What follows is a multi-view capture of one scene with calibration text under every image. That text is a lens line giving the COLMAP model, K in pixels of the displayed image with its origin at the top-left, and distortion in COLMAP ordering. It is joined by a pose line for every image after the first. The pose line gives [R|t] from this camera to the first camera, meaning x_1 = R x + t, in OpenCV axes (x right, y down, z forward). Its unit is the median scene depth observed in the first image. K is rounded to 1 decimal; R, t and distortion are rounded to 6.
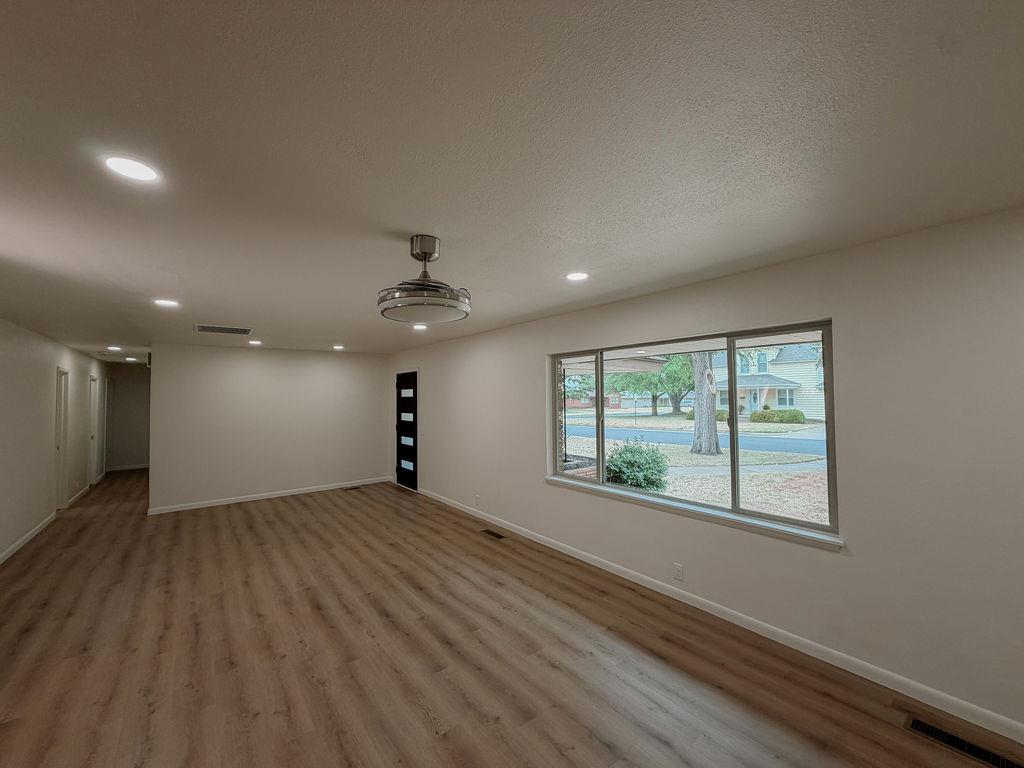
lens RADIAL K [[412.1, 0, 512.0], [0, 412.1, 384.0], [0, 0, 1]] dist [-0.000102, -0.000103]
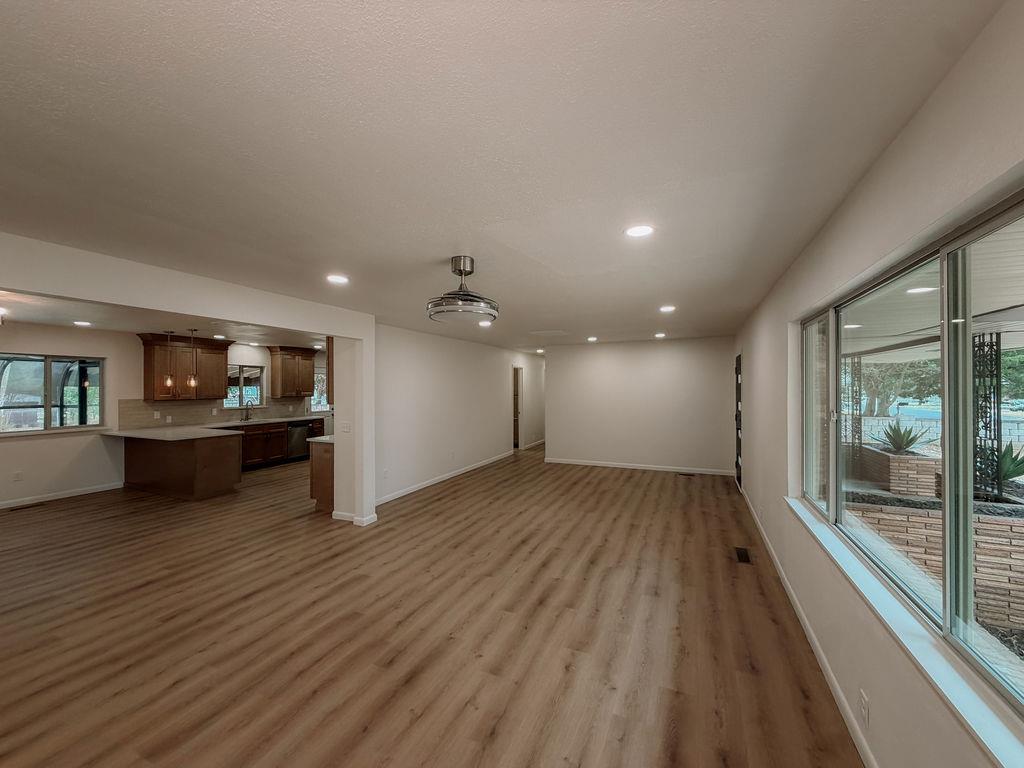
lens RADIAL K [[412.8, 0, 512.0], [0, 412.8, 384.0], [0, 0, 1]] dist [0.001472, 0.000043]
pose [[0.463729, 0.004105, -0.885967, 0.628646], [0.024958, 0.999532, 0.017694, 0.008482], [0.885625, -0.030318, 0.463410, 0.331242]]
